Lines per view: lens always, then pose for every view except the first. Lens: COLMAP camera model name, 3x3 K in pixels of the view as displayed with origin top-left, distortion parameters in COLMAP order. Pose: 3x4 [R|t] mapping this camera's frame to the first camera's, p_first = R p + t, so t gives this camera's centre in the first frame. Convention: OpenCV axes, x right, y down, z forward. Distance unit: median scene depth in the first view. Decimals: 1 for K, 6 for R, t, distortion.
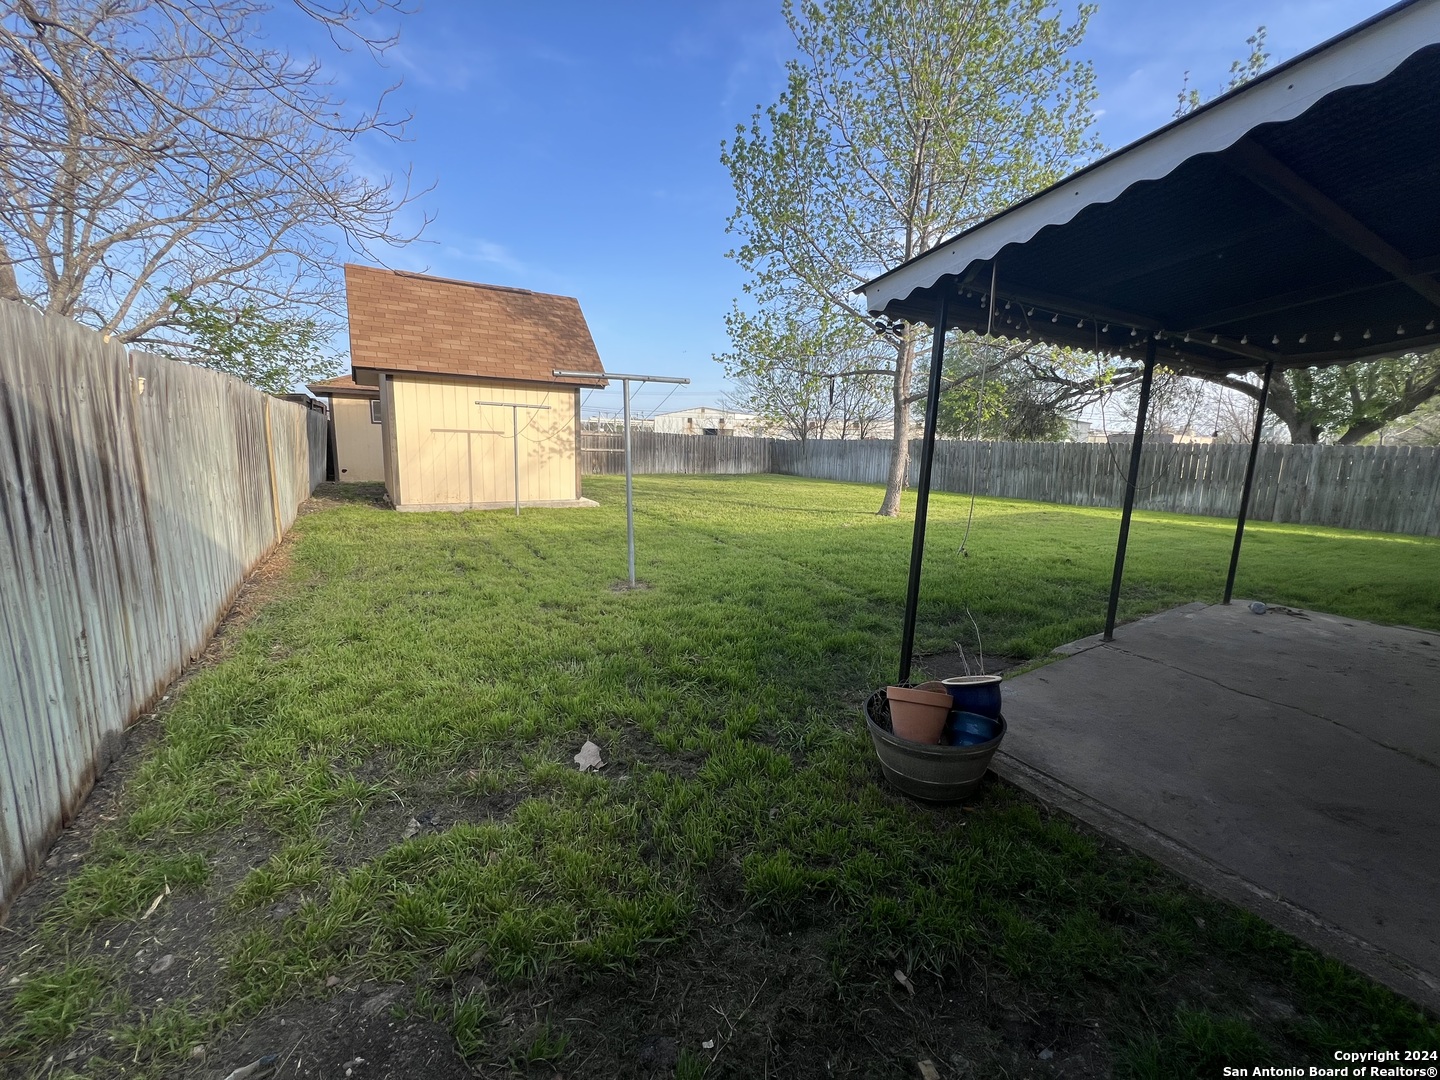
lens RADIAL K [[570.2, 0, 720.0], [0, 570.2, 540.0], [0, 0, 1]] dist [-0.001567, 0.000135]
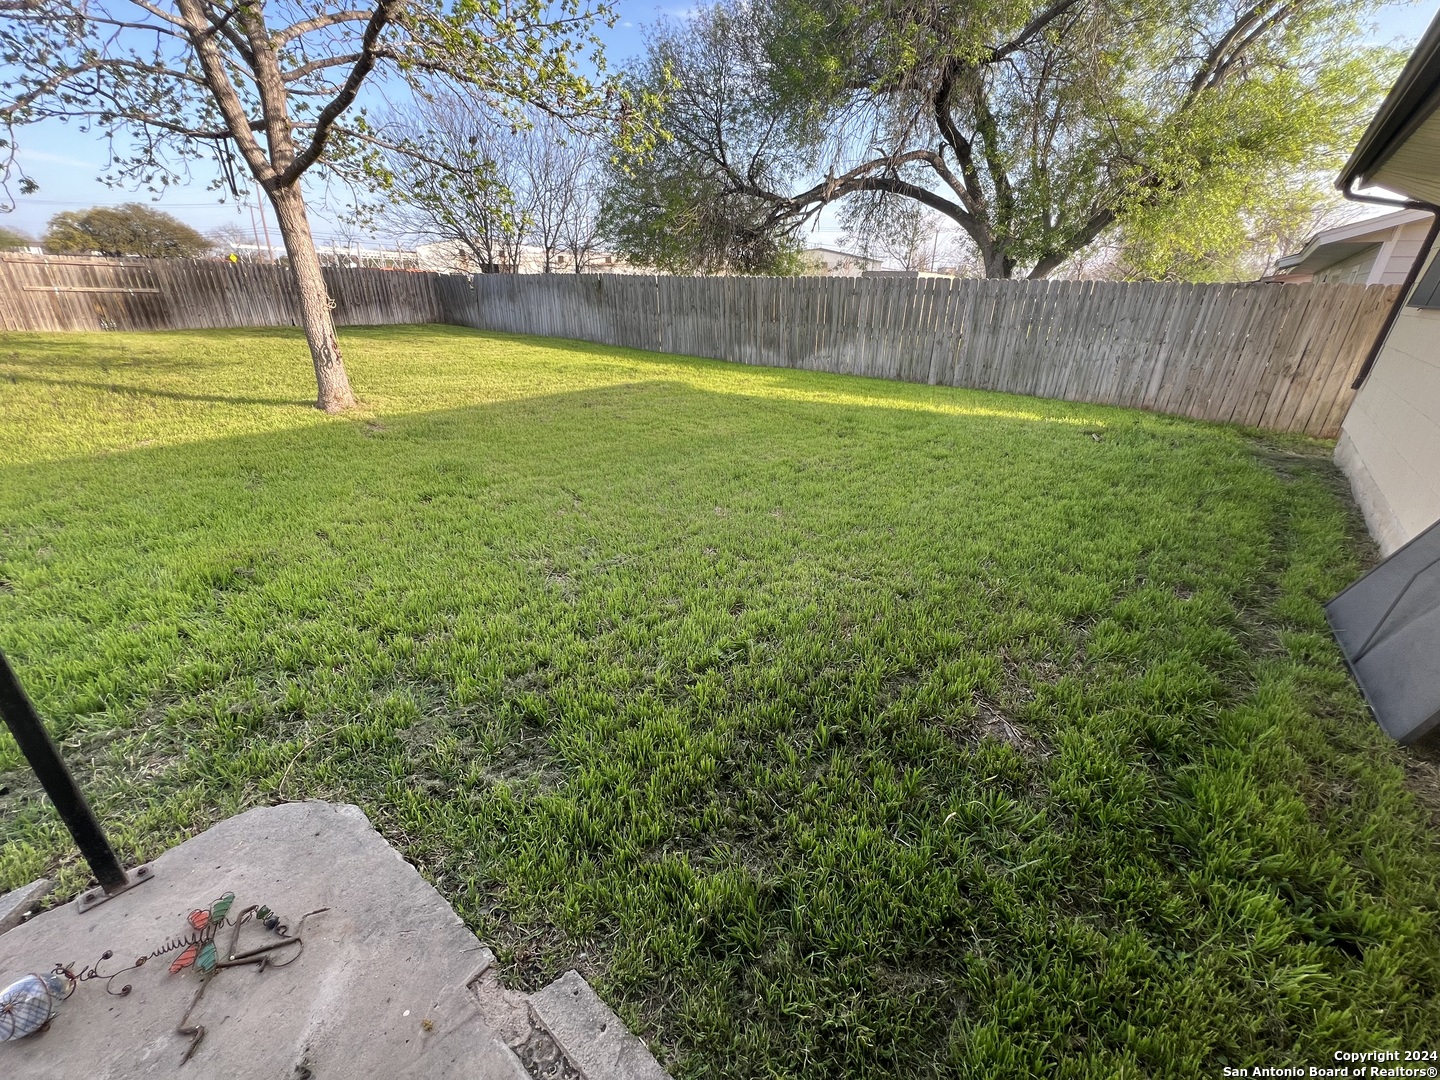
lens RADIAL K [[570.2, 0, 720.0], [0, 570.2, 540.0], [0, 0, 1]] dist [-0.001567, 0.000135]
pose [[0.955181, -0.120697, 0.270299, 0.279983], [0.048360, 0.964460, 0.259766, -0.025649], [-0.292046, -0.235051, 0.927071, 0.179243]]
